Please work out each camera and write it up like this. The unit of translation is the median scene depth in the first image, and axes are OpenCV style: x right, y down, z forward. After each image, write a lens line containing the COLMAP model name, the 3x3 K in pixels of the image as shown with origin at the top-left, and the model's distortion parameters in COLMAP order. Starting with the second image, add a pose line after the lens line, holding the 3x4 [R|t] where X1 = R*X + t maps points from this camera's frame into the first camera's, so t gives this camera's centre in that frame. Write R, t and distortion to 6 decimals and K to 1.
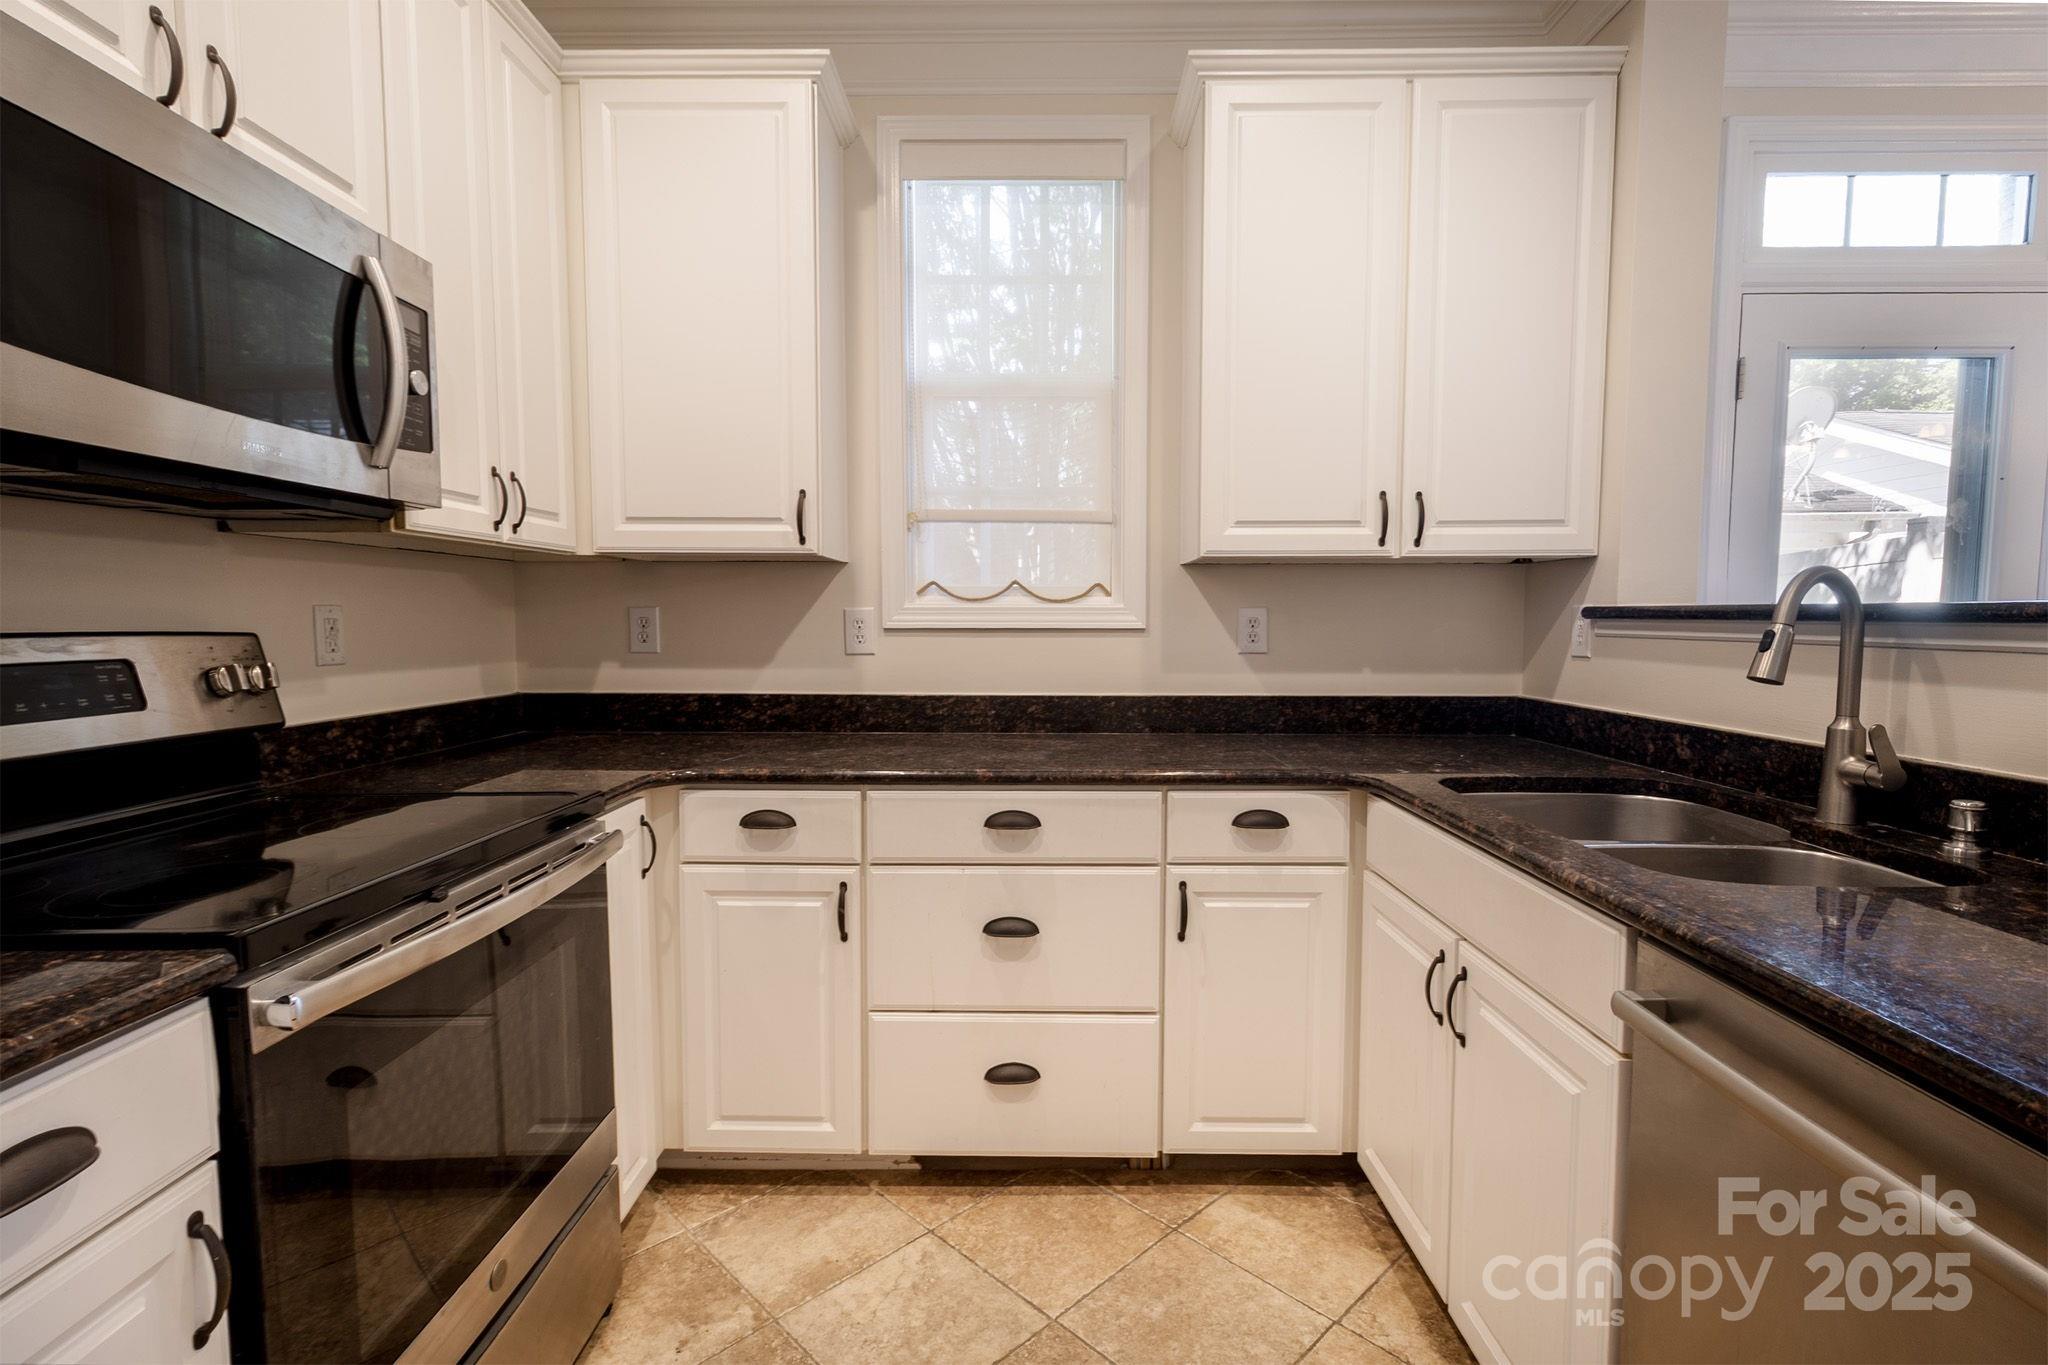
lens RADIAL K [[954.9, 0, 1024.0], [0, 954.9, 682.5], [0, 0, 1]] dist [0.004561, 0.000111]
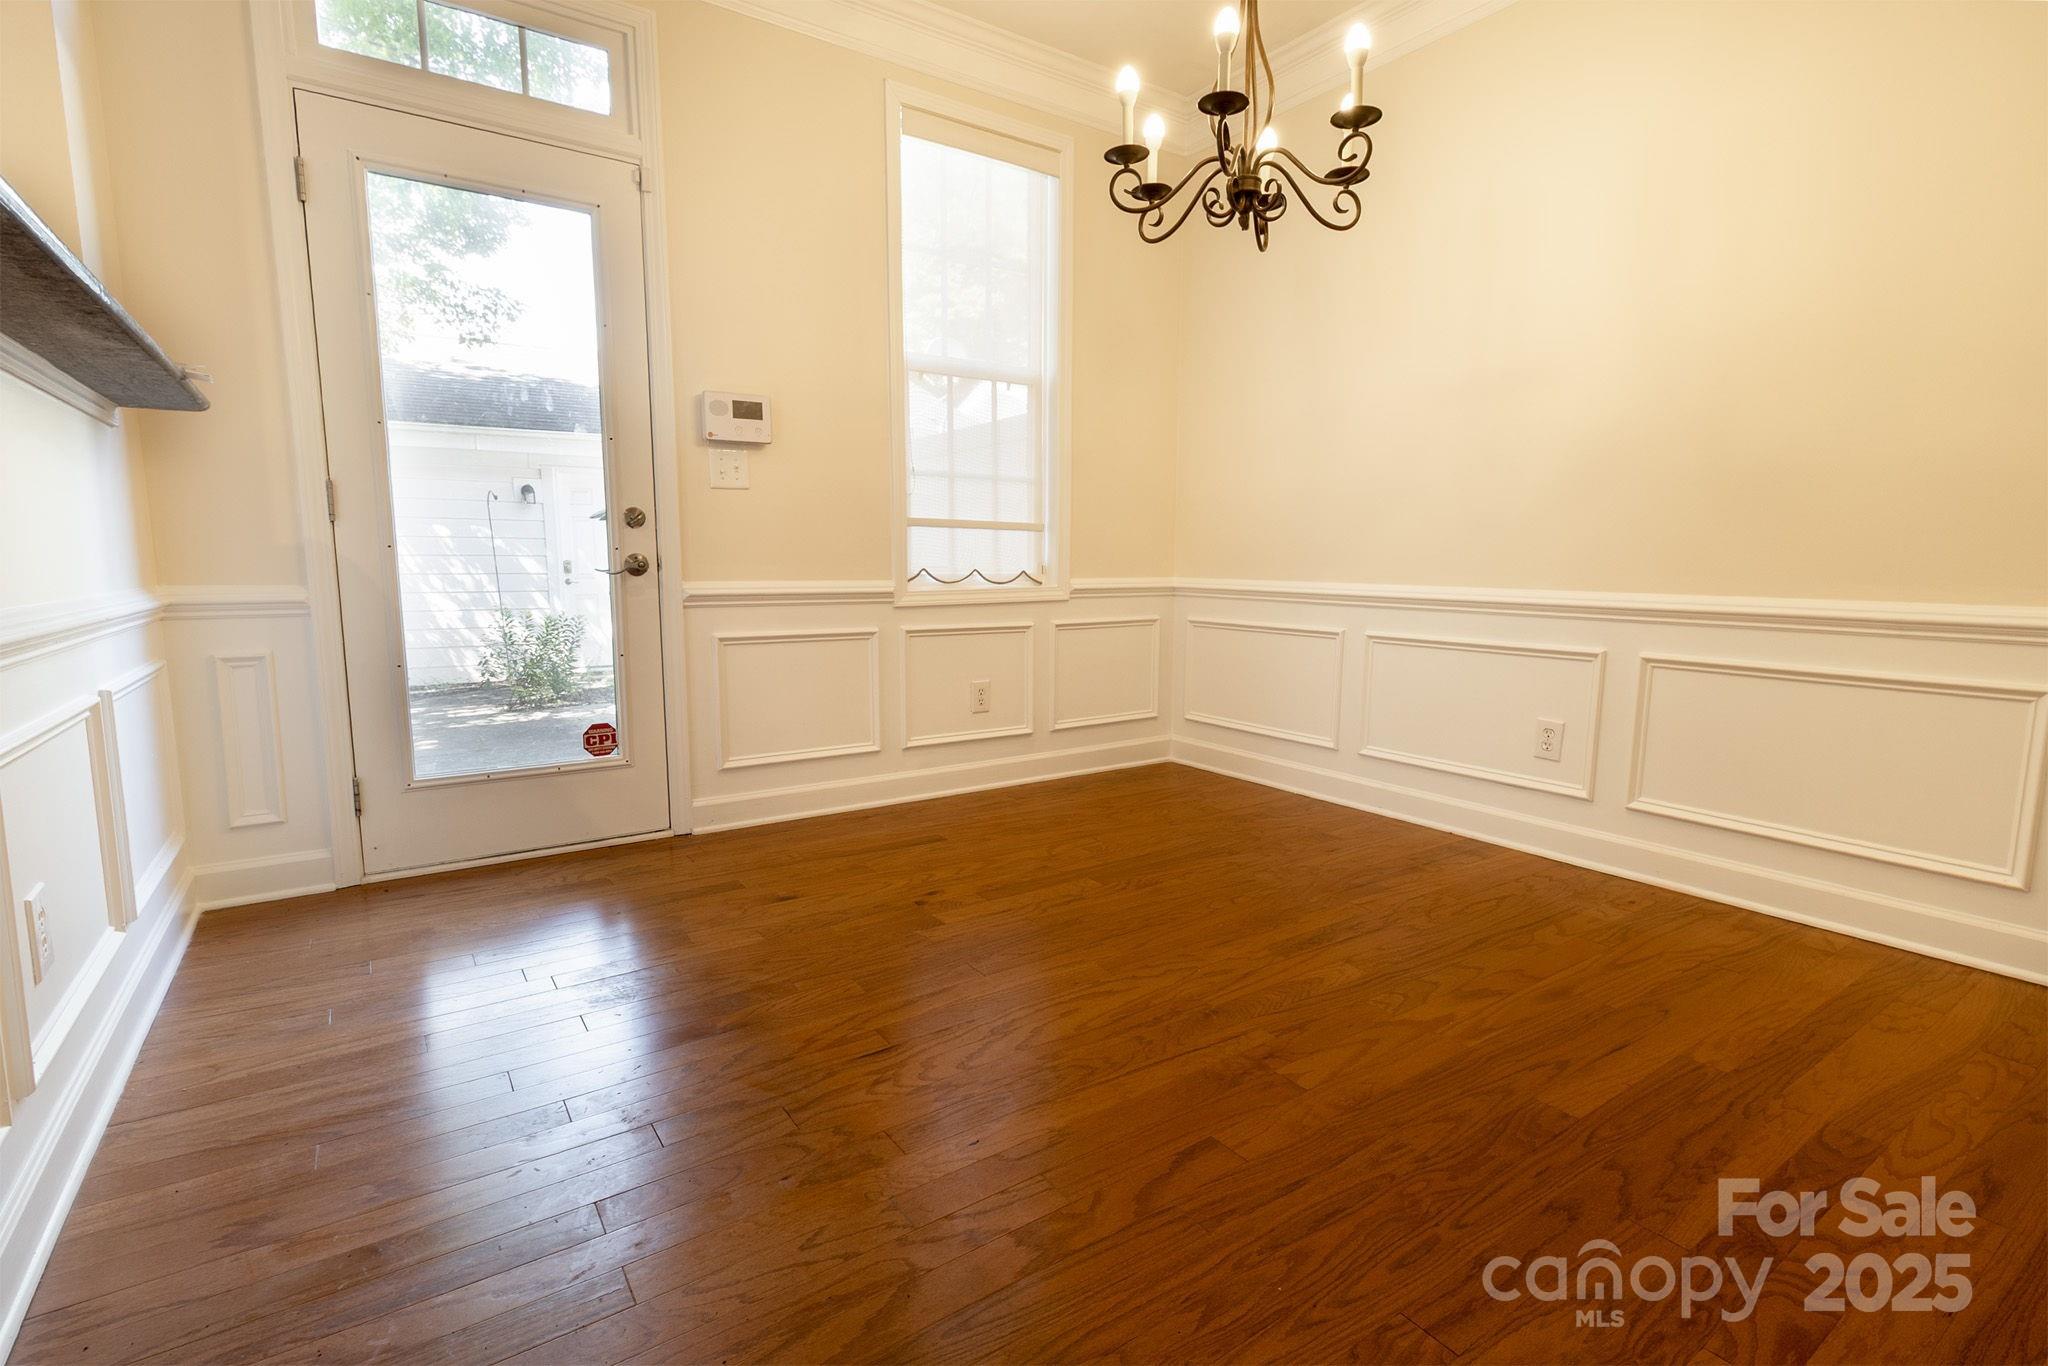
lens RADIAL K [[954.9, 0, 1024.0], [0, 954.9, 683.0], [0, 0, 1]] dist [0.004561, 0.000111]
pose [[0.819168, -0.072706, 0.568927, 0.874399], [0.036032, 0.996497, 0.075466, 0.162327], [-0.572421, -0.041320, 0.818918, -0.264780]]
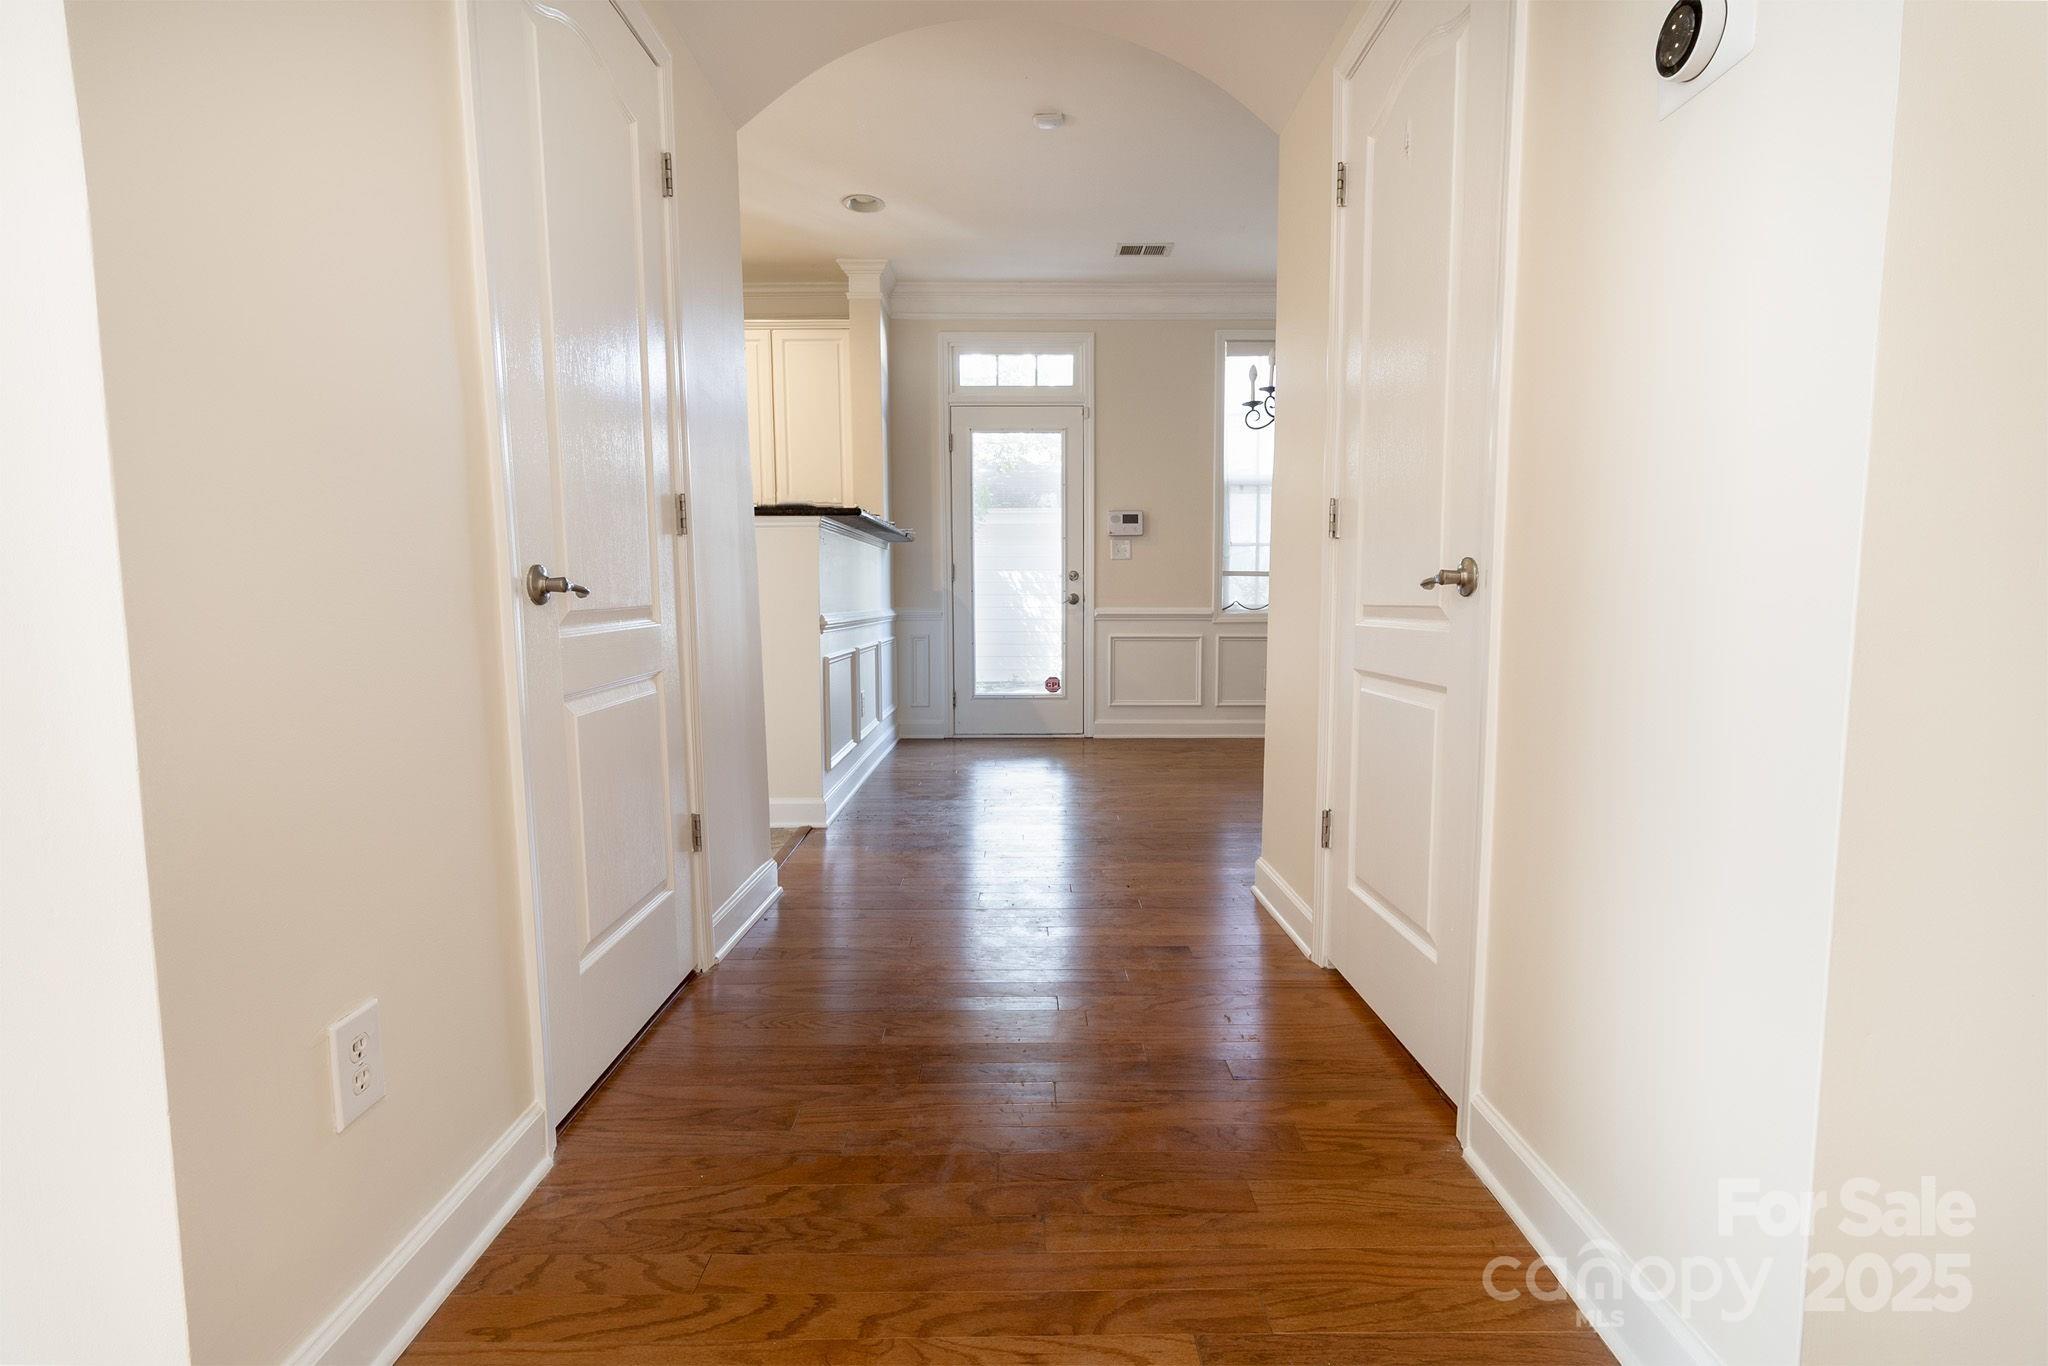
lens RADIAL K [[939.5, 0, 1029.2], [0, 939.5, 681.3], [0, 0, 1]] dist [0.001185, 0.000362]
pose [[0.999875, -0.005153, 0.014938, 1.039368], [0.004808, 0.999722, 0.023068, 0.251135], [-0.015053, -0.022994, 0.999622, -1.525805]]
